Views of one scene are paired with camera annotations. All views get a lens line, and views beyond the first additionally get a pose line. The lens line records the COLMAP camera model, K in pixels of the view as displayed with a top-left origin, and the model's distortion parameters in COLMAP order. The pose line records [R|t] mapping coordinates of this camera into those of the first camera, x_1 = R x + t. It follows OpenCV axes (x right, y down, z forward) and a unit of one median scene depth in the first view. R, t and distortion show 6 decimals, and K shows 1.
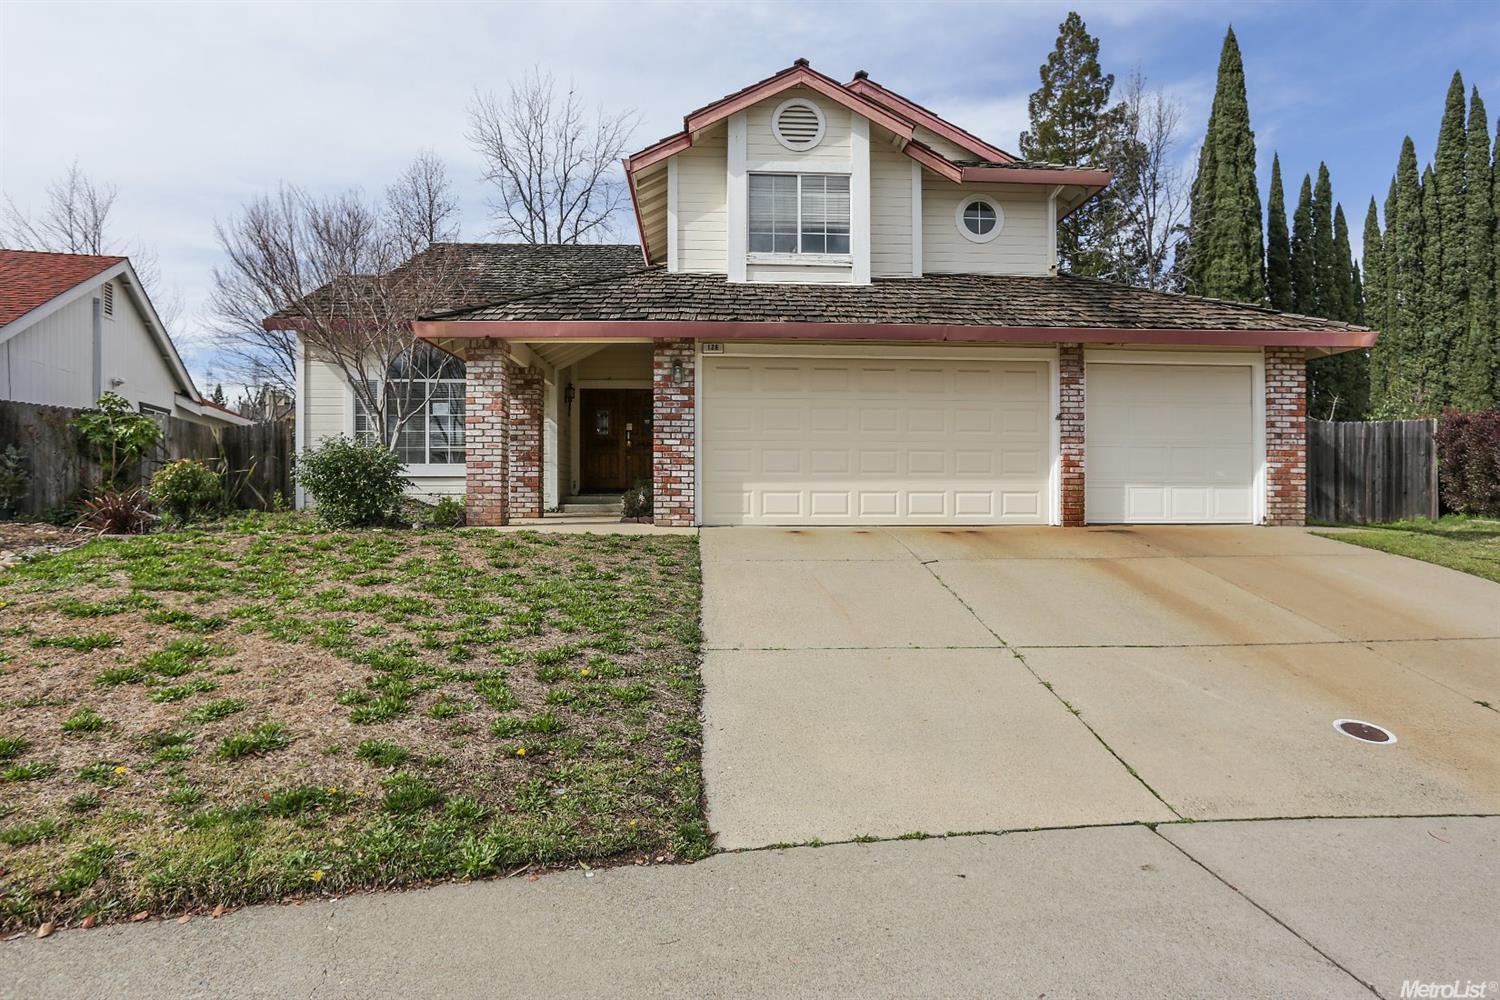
lens RADIAL K [[875.6, 0, 735.9], [0, 875.6, 512.0], [0, 0, 1]] dist [-0.053158, 0.031711]
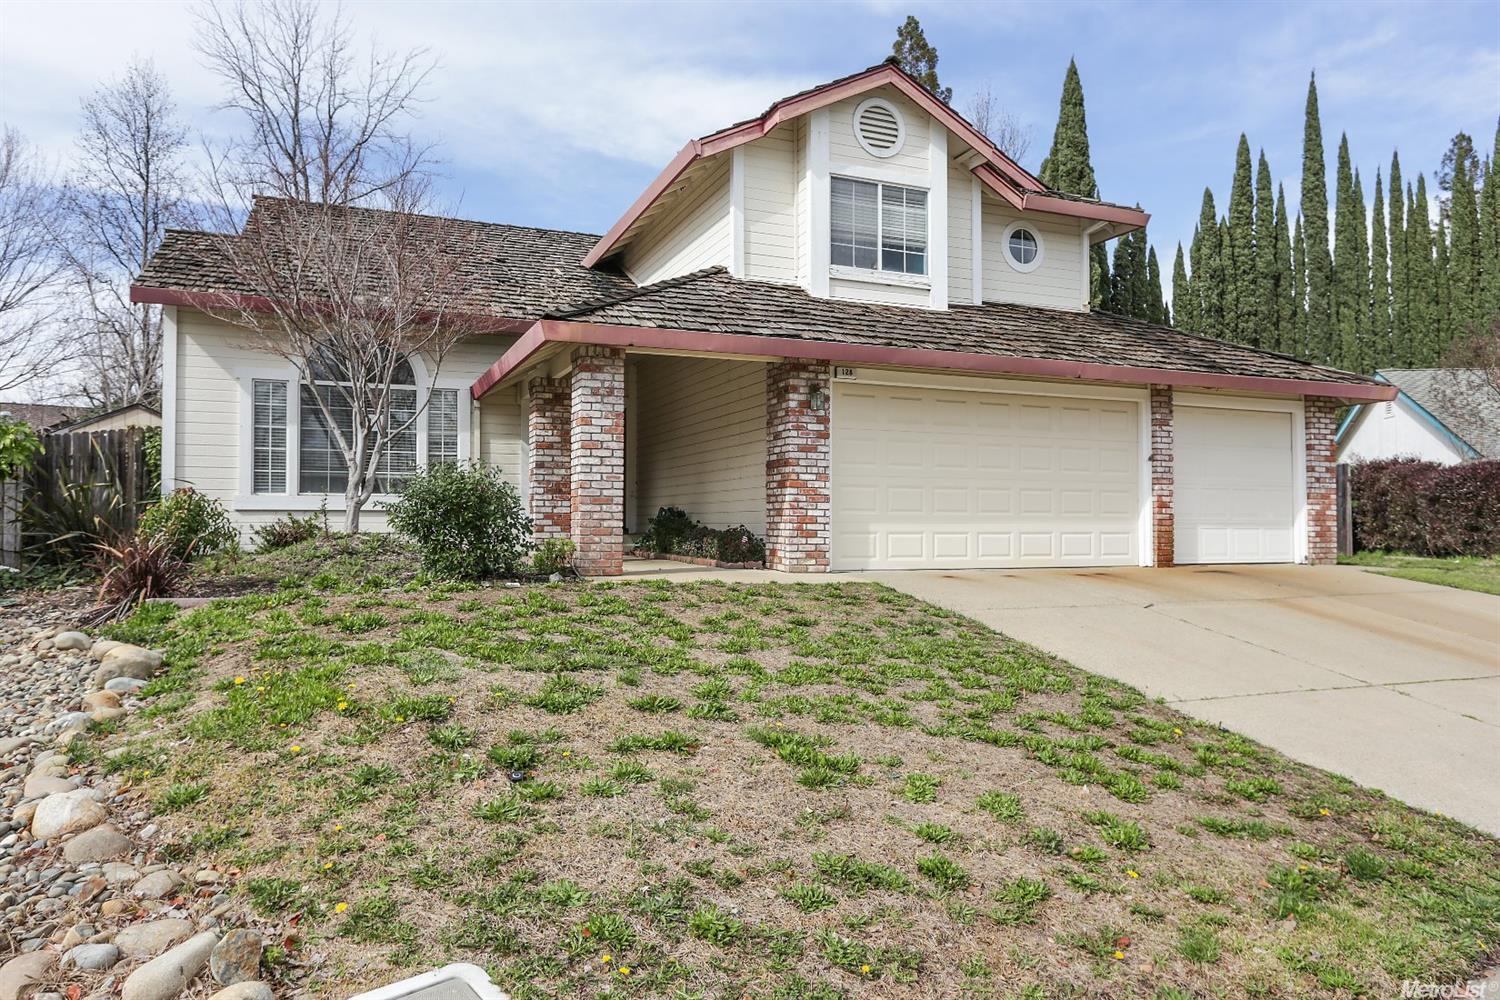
lens RADIAL K [[1022.1, 0, 760.7], [0, 1022.1, 528.2], [0, 0, 1]] dist [0.006910, -0.012626]
pose [[0.940285, 0.001342, 0.340386, -0.407872], [0.004730, 0.999844, -0.017008, -0.009528], [-0.340356, 0.017602, 0.940132, 0.041383]]
